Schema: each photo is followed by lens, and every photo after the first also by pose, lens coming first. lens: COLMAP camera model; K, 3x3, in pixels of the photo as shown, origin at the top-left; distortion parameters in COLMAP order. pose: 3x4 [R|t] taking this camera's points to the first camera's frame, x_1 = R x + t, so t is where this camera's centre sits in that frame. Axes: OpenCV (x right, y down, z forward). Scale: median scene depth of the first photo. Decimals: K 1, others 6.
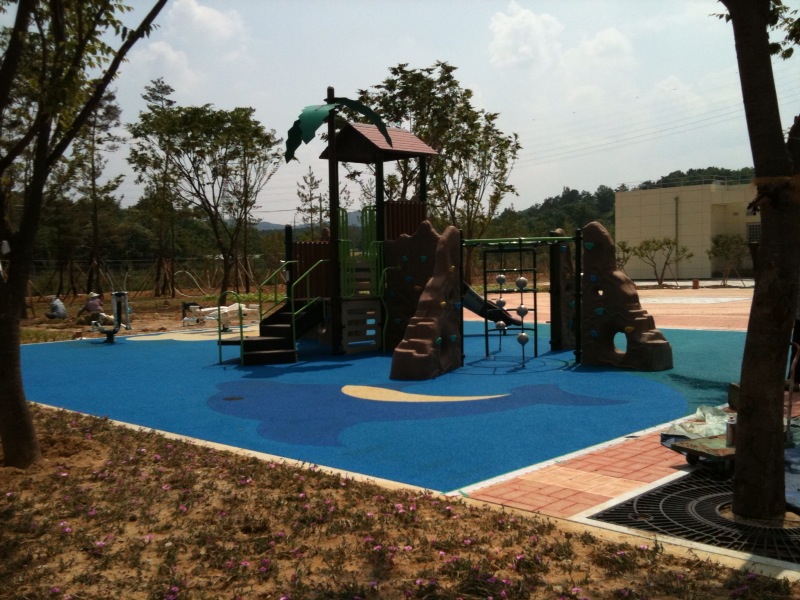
lens RADIAL K [[852.3, 0, 400.0], [0, 852.3, 300.0], [0, 0, 1]] dist [0.117837, -0.357402]
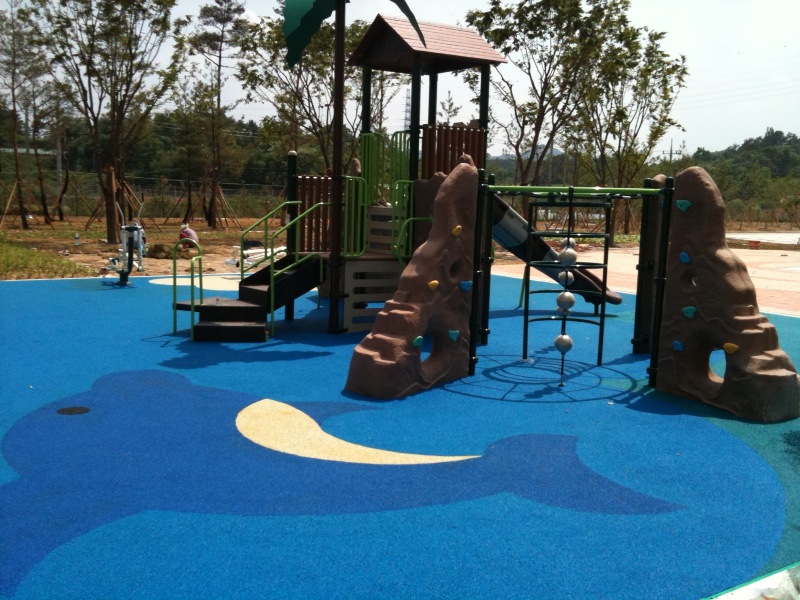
lens RADIAL K [[852.3, 0, 400.0], [0, 852.3, 300.0], [0, 0, 1]] dist [0.117837, -0.357402]
pose [[0.977881, 0.075734, -0.194968, 0.123705], [-0.060445, 0.994697, 0.083217, -0.028740], [0.200236, -0.069591, 0.977273, 0.287882]]
